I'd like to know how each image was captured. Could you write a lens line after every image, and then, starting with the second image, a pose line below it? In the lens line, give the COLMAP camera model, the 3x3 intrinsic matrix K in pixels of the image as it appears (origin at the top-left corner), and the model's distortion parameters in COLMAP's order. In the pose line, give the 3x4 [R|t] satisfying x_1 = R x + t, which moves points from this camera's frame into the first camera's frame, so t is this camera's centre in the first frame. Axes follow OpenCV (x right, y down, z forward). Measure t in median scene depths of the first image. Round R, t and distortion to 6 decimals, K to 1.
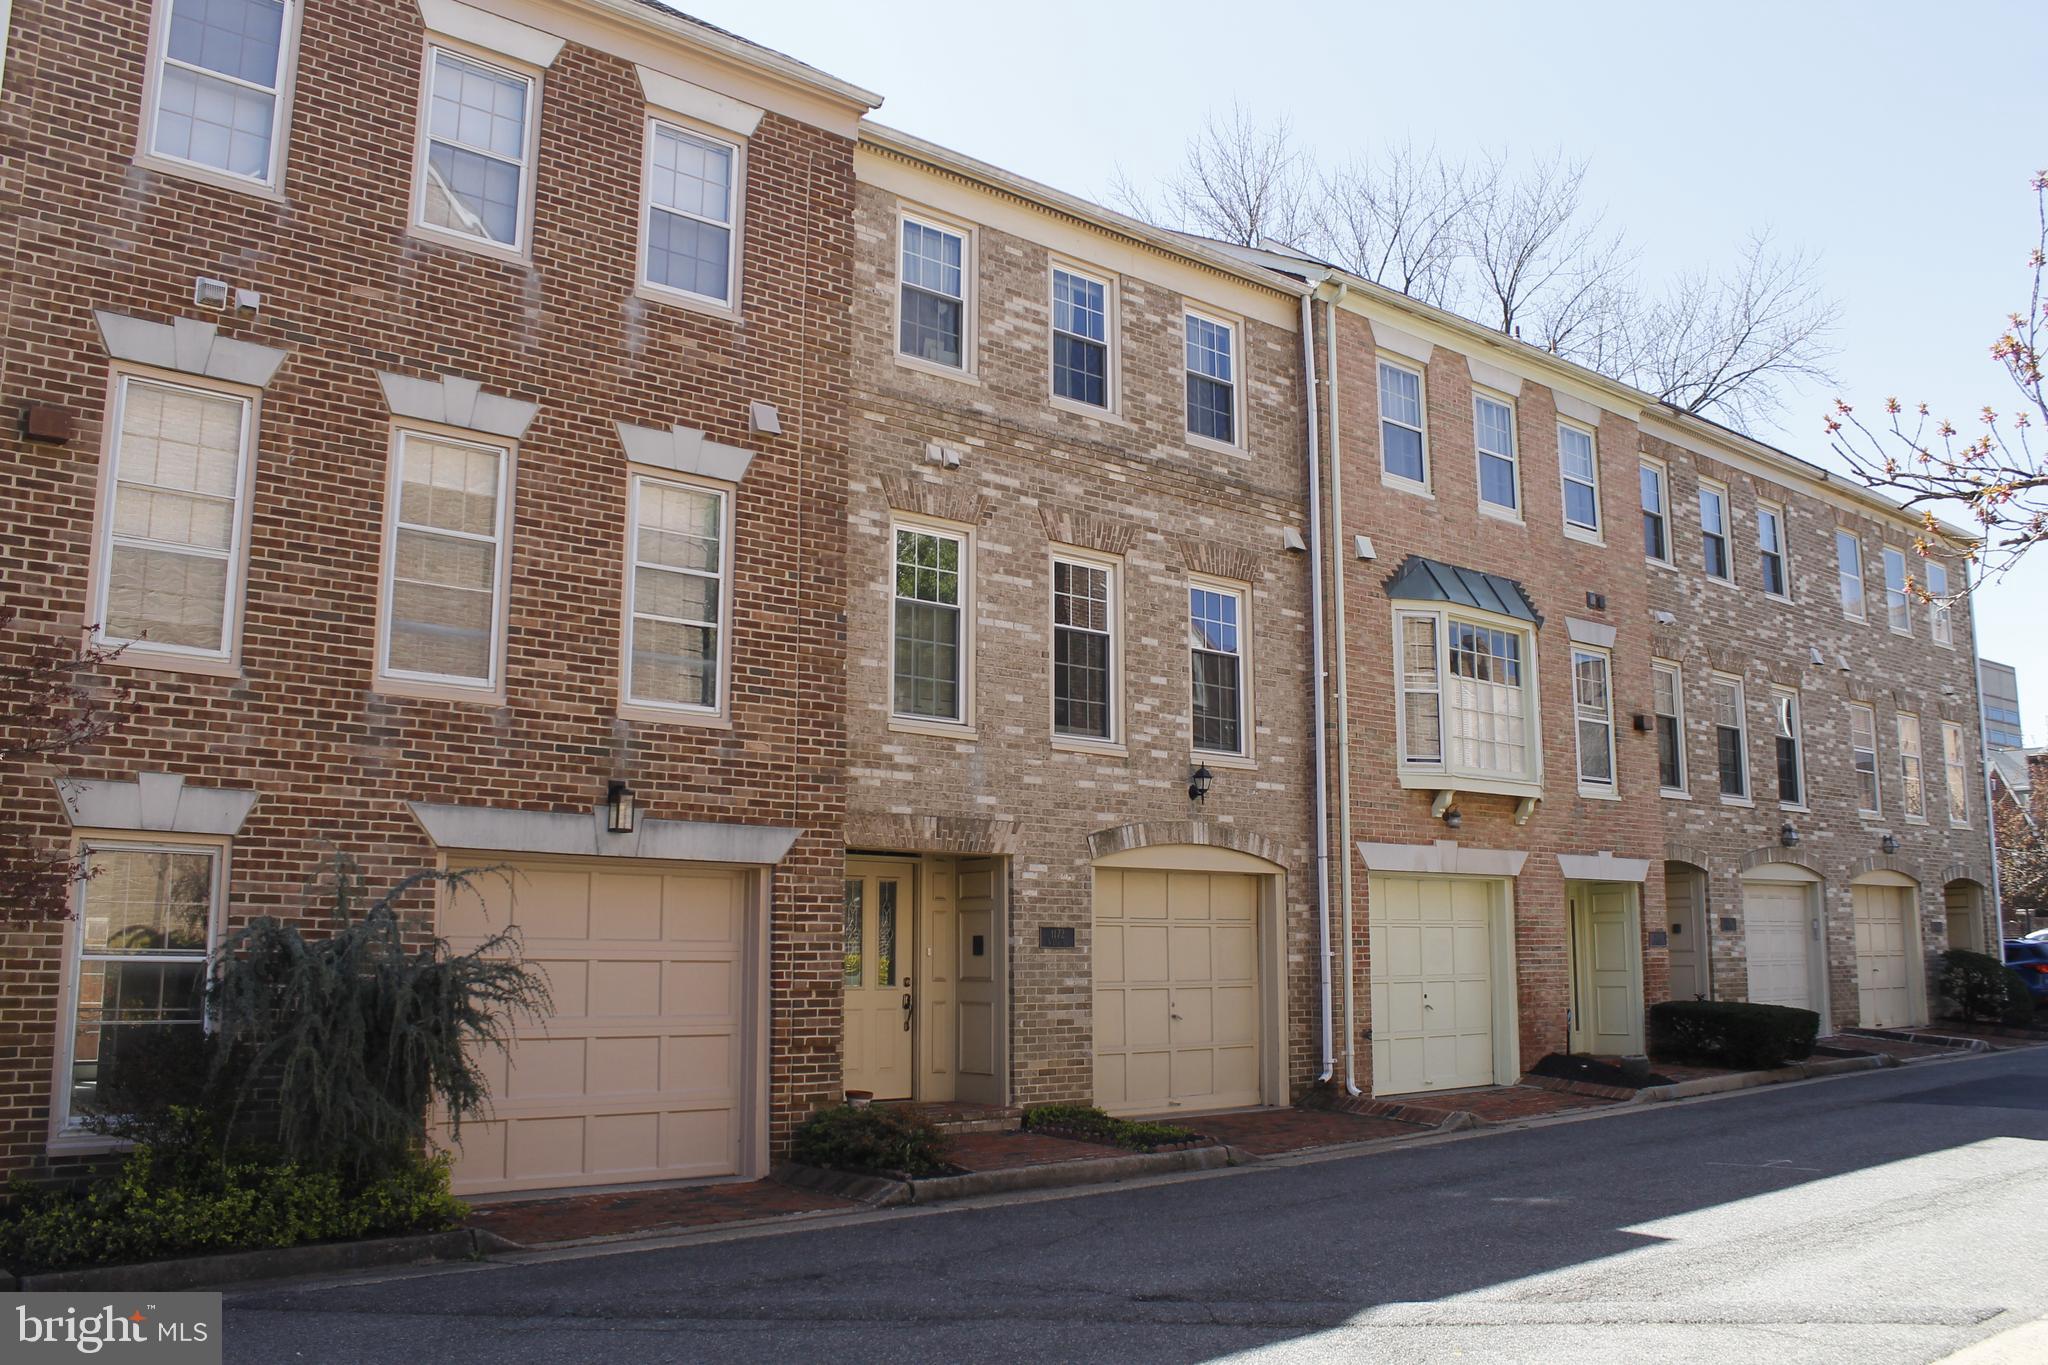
lens RADIAL K [[1768.3, 0, 1023.9], [0, 1768.3, 644.2], [0, 0, 1]] dist [-0.160746, 0.144028]
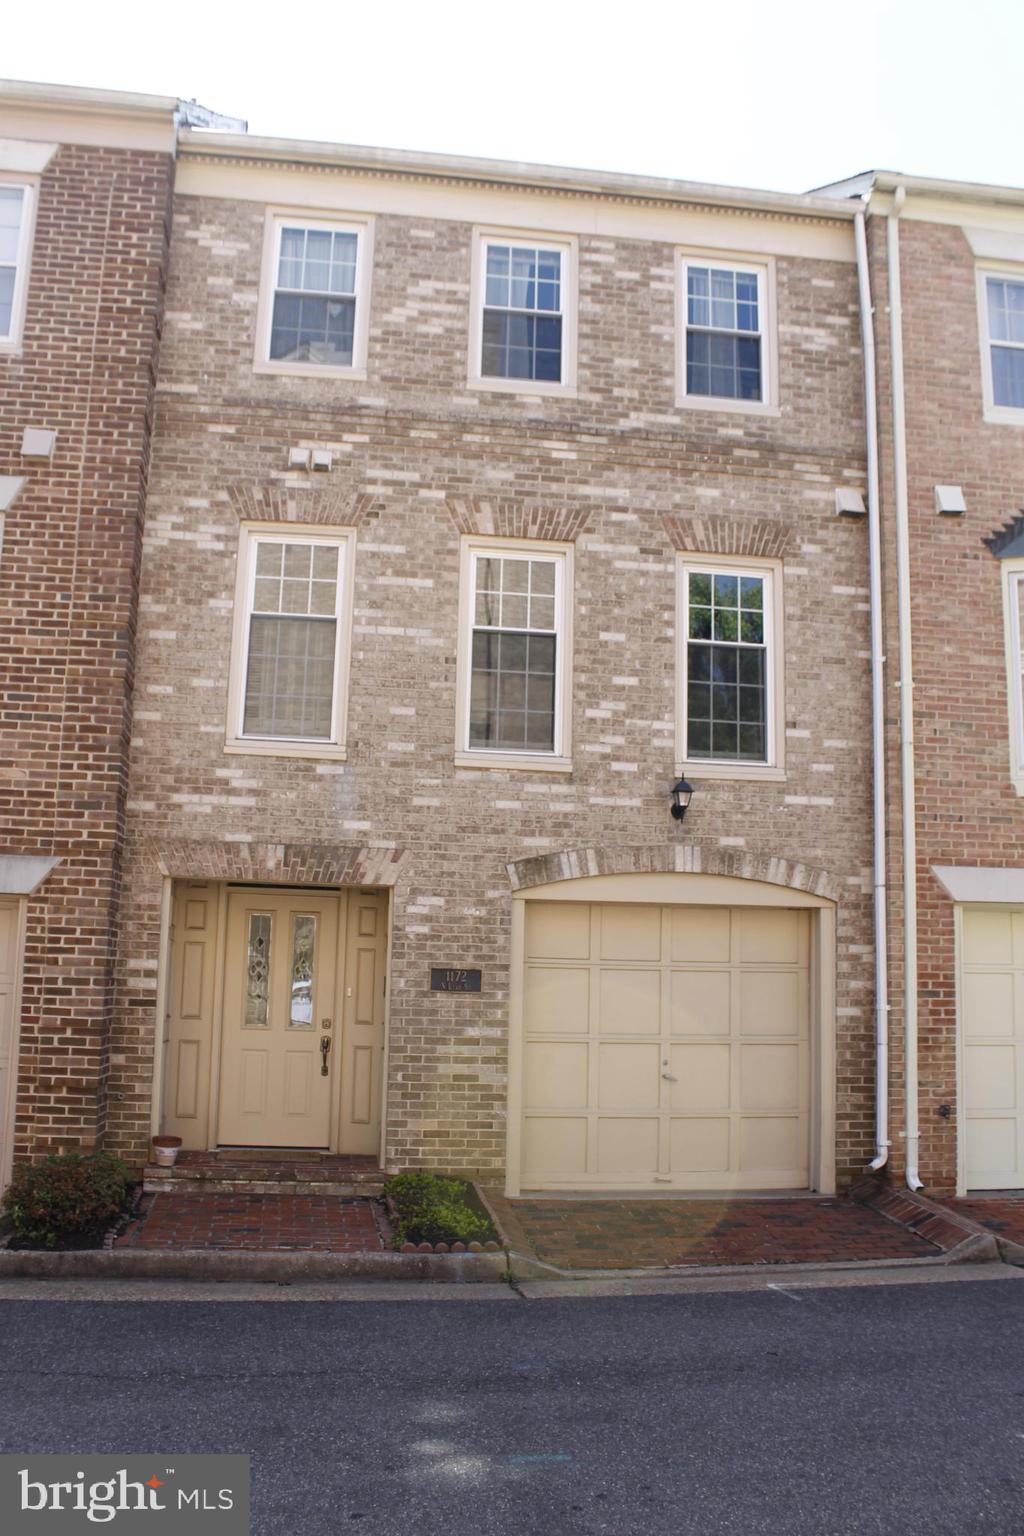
lens RADIAL K [[1326.2, 0, 512.0], [0, 1326.2, 768.0], [0, 0, 1]] dist [-0.160746, 0.144028]
pose [[0.840958, -0.066333, -0.537019, 0.390499], [0.071304, 0.997388, -0.011539, 0.069402], [0.536381, -0.028587, 0.843491, 0.453982]]
